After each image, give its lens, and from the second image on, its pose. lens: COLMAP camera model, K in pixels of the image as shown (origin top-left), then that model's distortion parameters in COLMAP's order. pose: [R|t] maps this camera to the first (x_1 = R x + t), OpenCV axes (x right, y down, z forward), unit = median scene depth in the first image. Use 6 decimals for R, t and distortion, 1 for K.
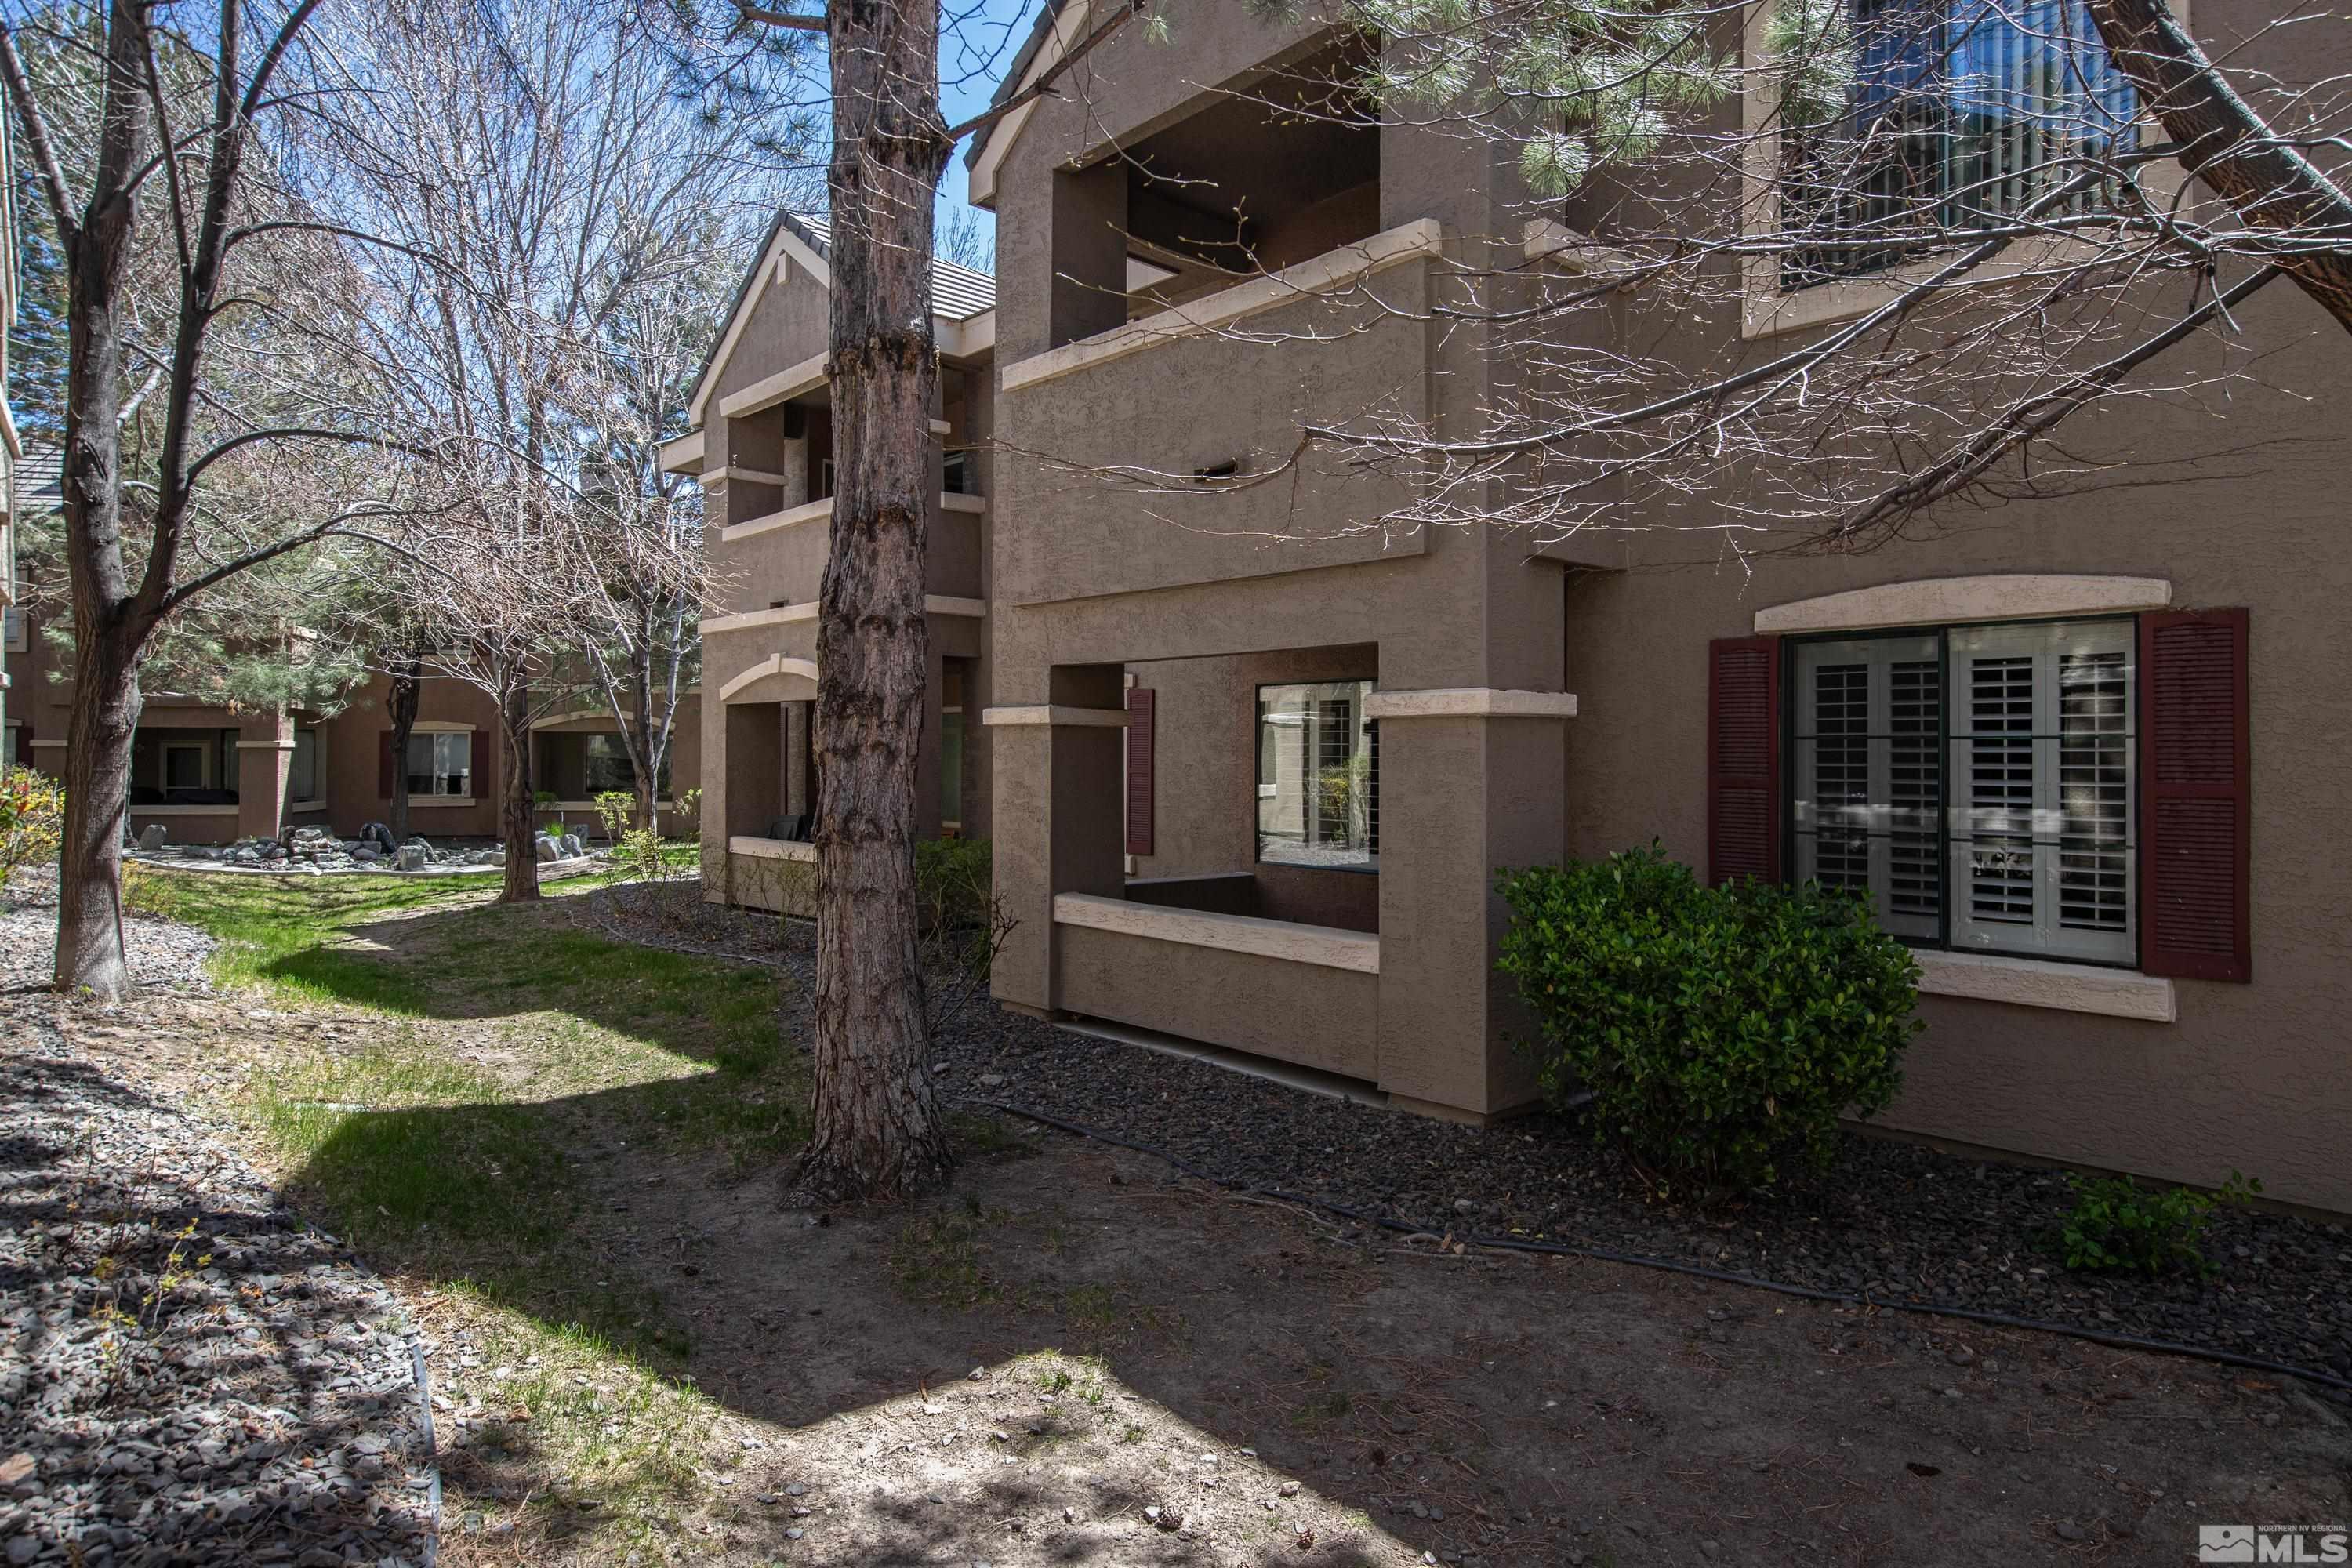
lens RADIAL K [[1342.5, 0, 1176.0], [0, 1342.5, 784.0], [0, 0, 1]] dist [0.004077, 0.000814]
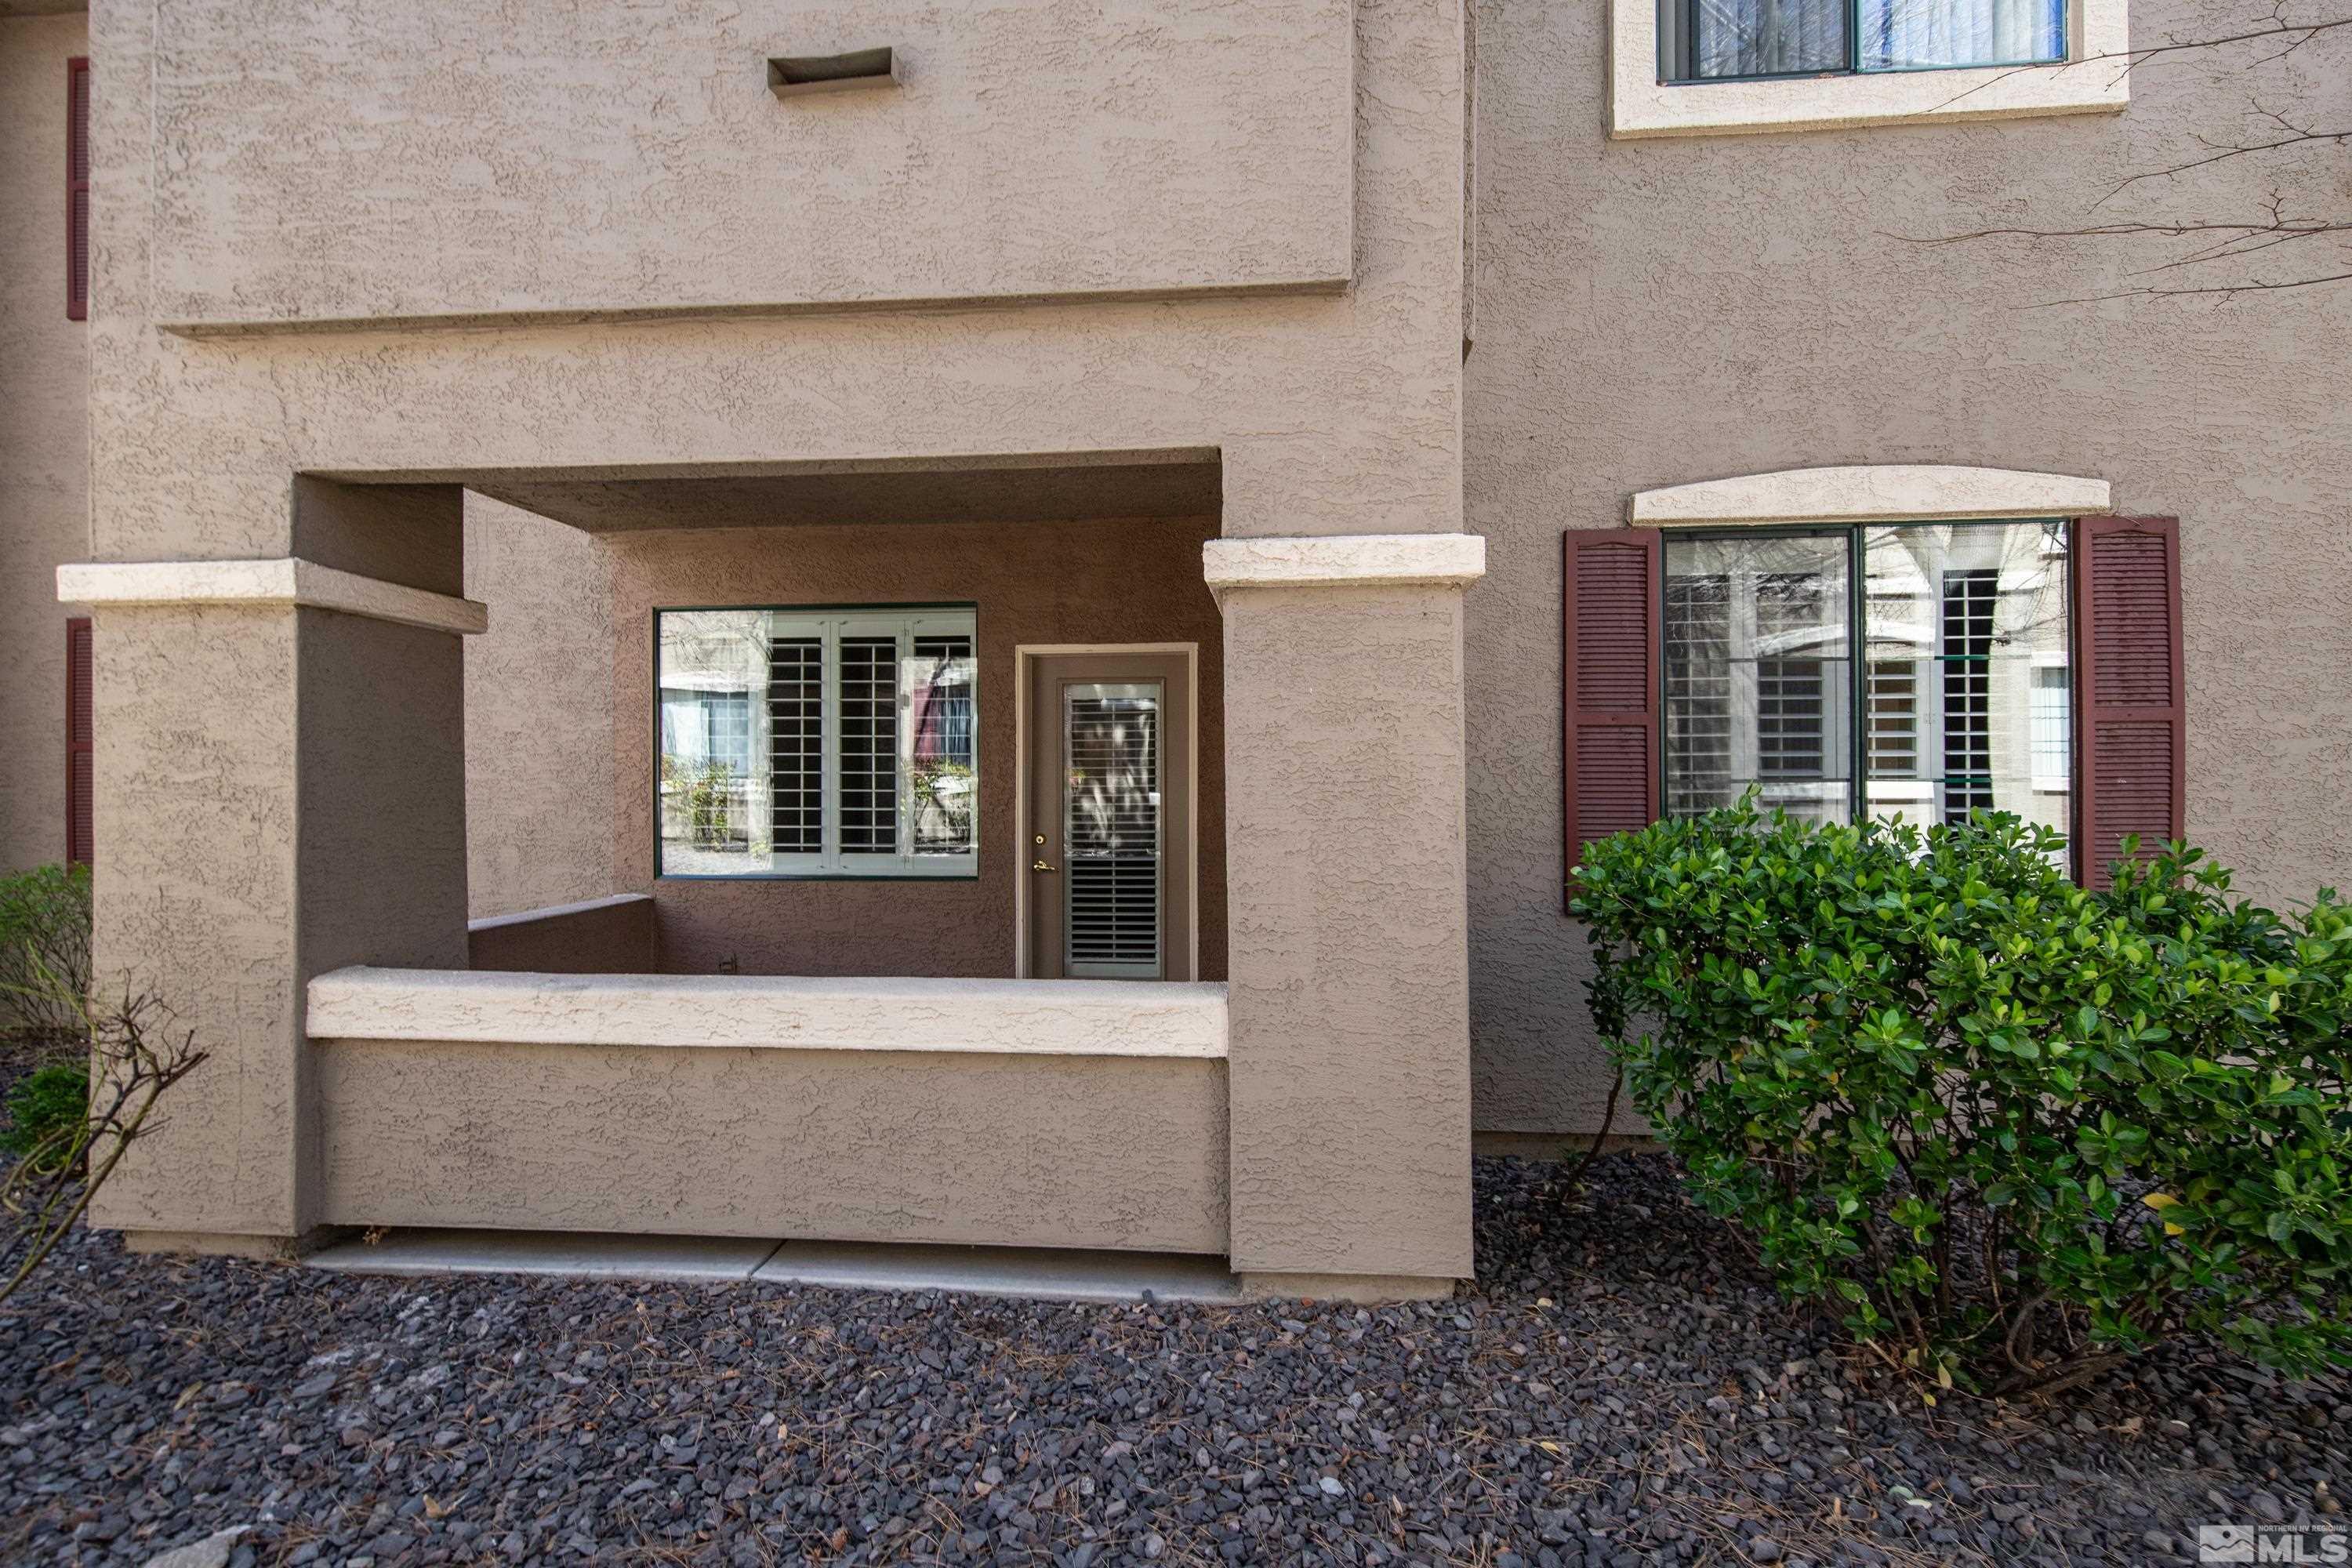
lens RADIAL K [[1015.5, 0, 1176.0], [0, 1015.5, 784.0], [0, 0, 1]] dist [0.001116, 0.000159]
pose [[0.730161, -0.009756, 0.683206, -0.112106], [0.021849, 0.999720, -0.009074, 0.026203], [-0.682926, 0.021553, 0.730170, 0.551560]]
